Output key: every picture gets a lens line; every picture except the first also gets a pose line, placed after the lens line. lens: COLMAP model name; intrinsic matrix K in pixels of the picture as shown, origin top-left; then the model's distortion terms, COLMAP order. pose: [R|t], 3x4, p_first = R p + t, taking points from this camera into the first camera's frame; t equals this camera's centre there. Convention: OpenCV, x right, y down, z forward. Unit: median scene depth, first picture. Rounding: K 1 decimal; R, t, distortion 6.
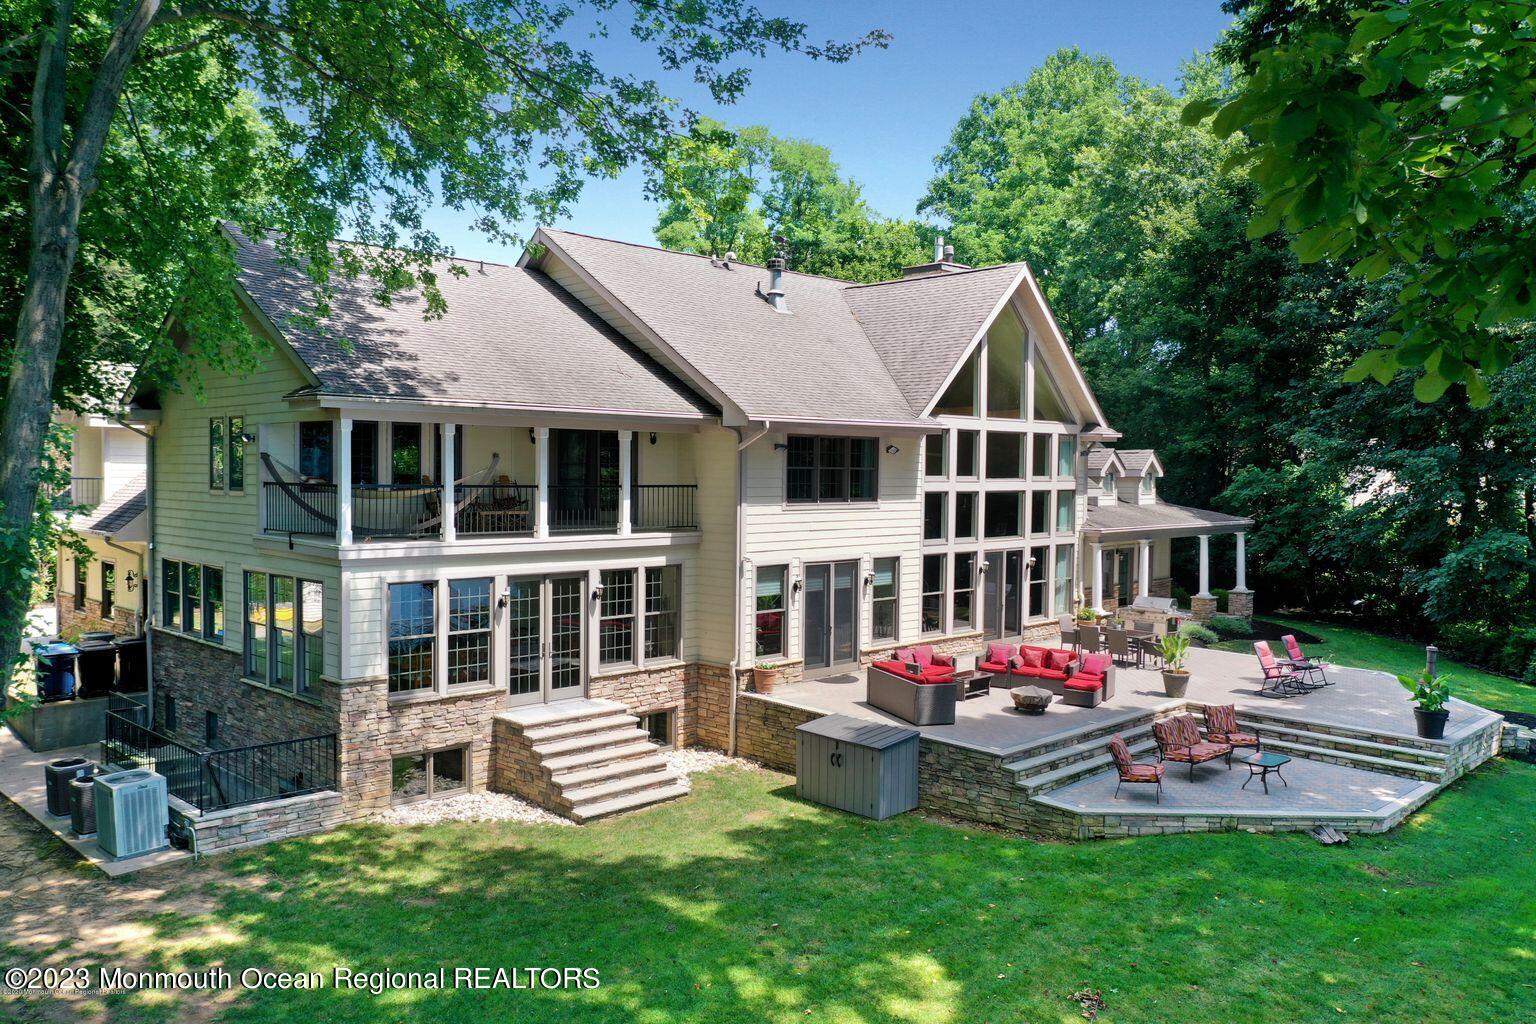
lens RADIAL K [[1266.4, 0, 763.1], [0, 1266.4, 515.7], [0, 0, 1]] dist [-0.010650, 0.001212]
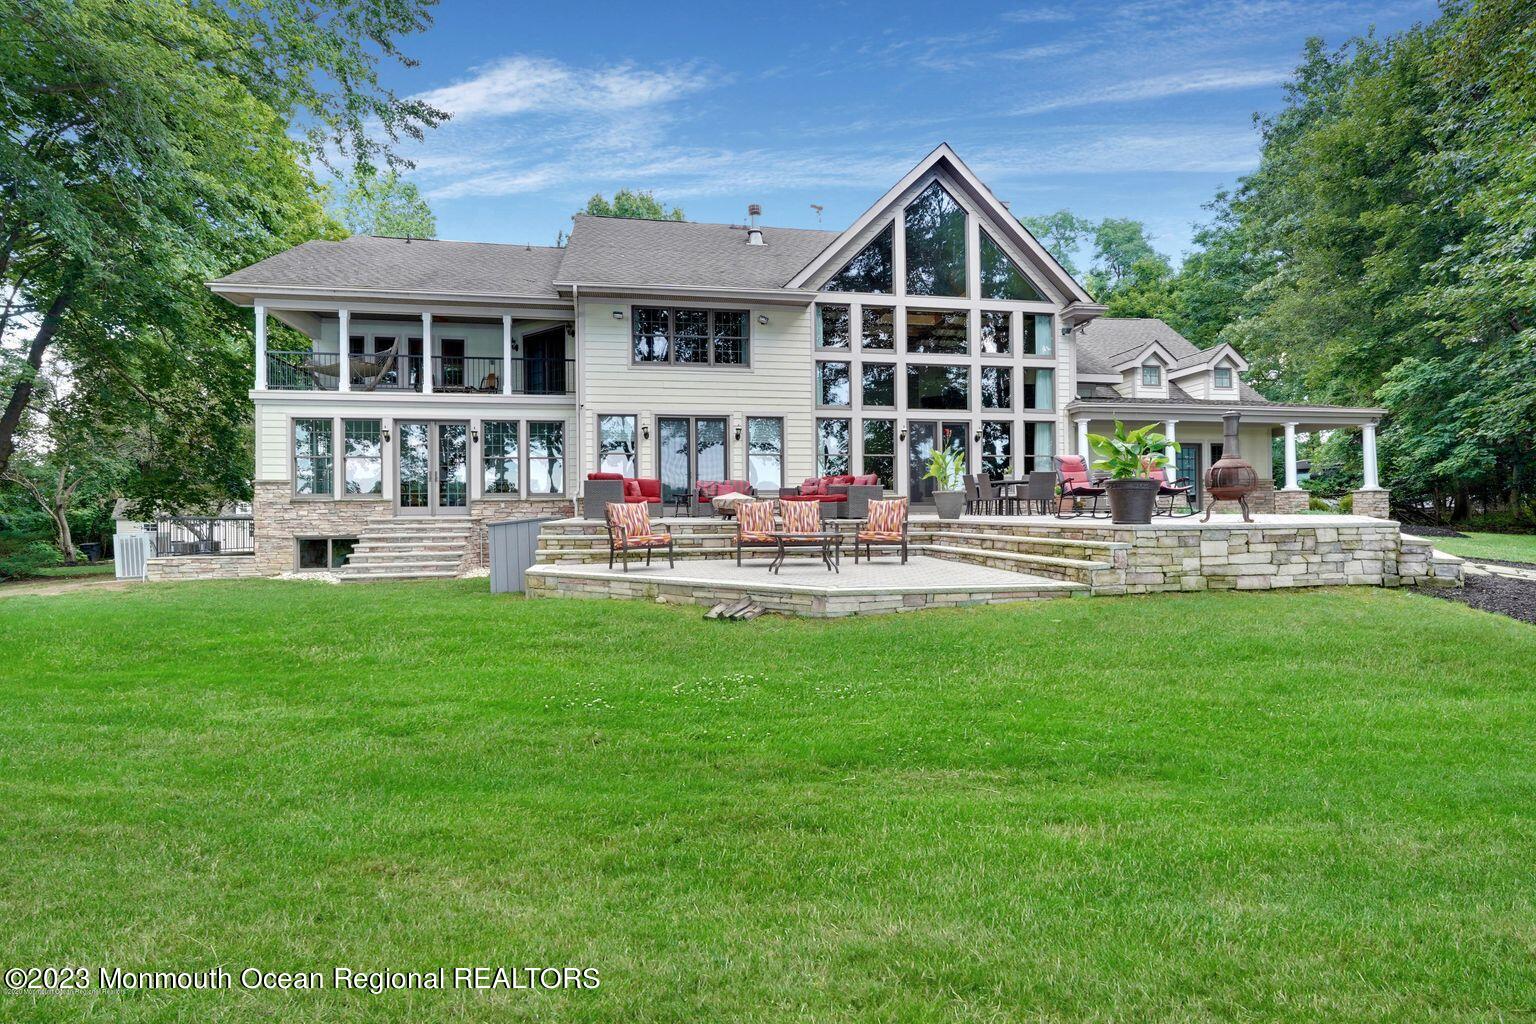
lens RADIAL K [[737.0, 0, 768.8], [0, 737.0, 515.0], [0, 0, 1]] dist [-0.003094, 0.000901]
pose [[0.809546, -0.024315, -0.586552, 0.468472], [-0.008754, 0.998531, -0.053475, 0.150387], [0.586991, 0.048425, 0.808144, 0.464267]]
